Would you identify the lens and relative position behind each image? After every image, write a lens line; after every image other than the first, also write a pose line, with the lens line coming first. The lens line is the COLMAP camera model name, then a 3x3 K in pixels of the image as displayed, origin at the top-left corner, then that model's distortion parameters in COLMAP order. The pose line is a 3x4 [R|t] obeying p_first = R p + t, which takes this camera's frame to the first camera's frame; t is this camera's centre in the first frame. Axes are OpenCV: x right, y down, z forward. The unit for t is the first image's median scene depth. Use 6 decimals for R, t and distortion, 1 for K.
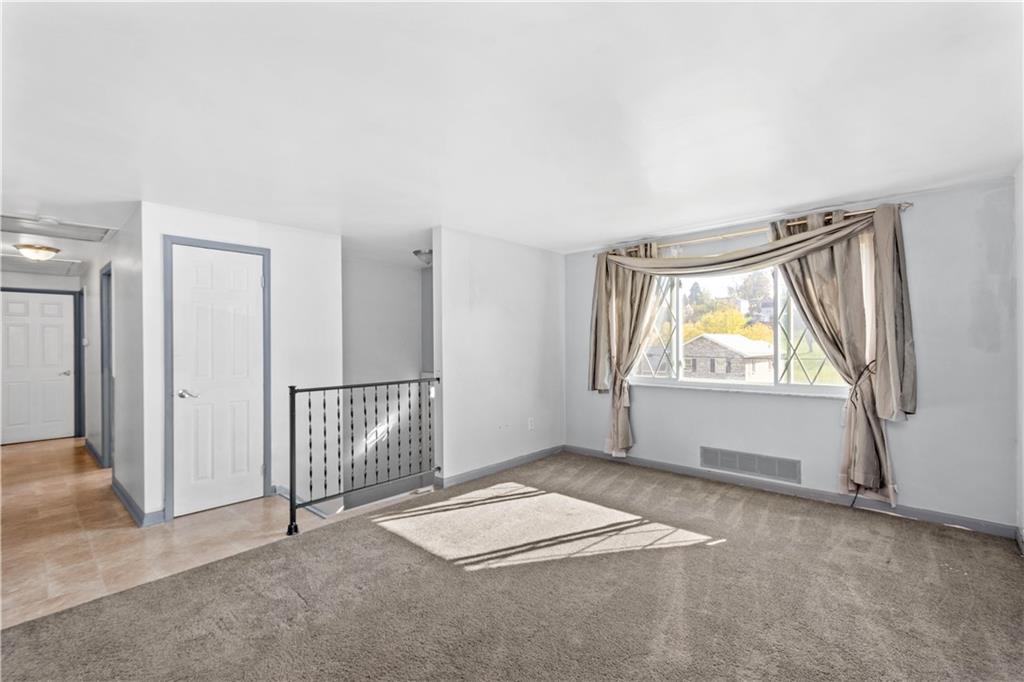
lens RADIAL K [[454.0, 0, 511.9], [0, 454.0, 344.7], [0, 0, 1]] dist [0.003461, 0.000128]
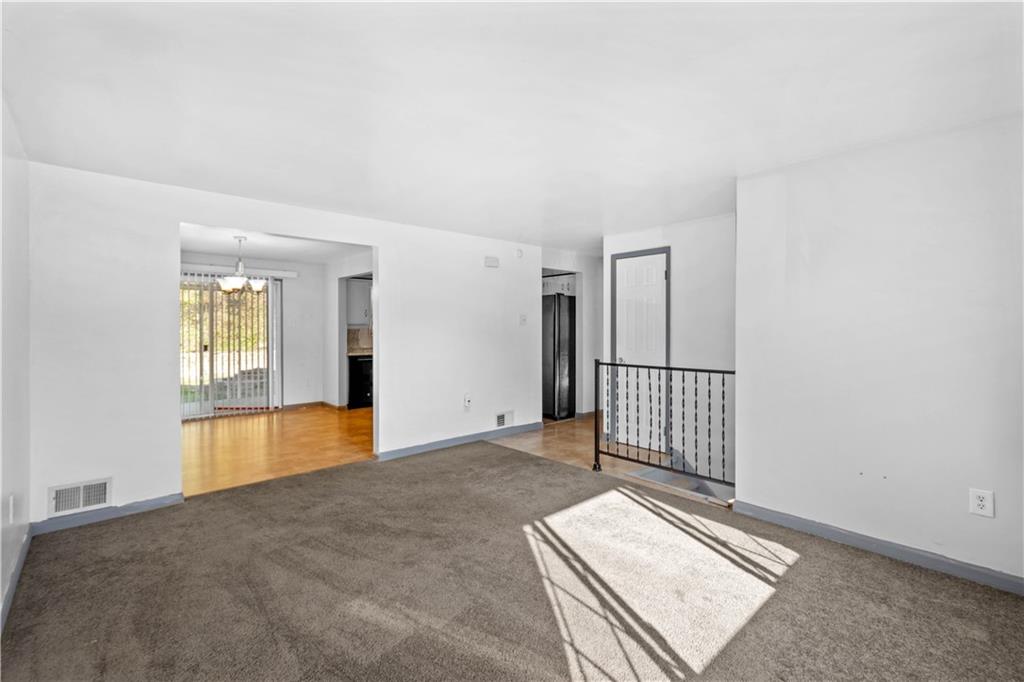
lens RADIAL K [[454.0, 0, 509.5], [0, 454.0, 321.2], [0, 0, 1]] dist [0.003461, 0.000128]
pose [[-0.096874, 0.001023, -0.995296, 0.838919], [0.003153, 0.999995, 0.000721, -0.021631], [0.995292, -0.003068, -0.096877, 0.855668]]
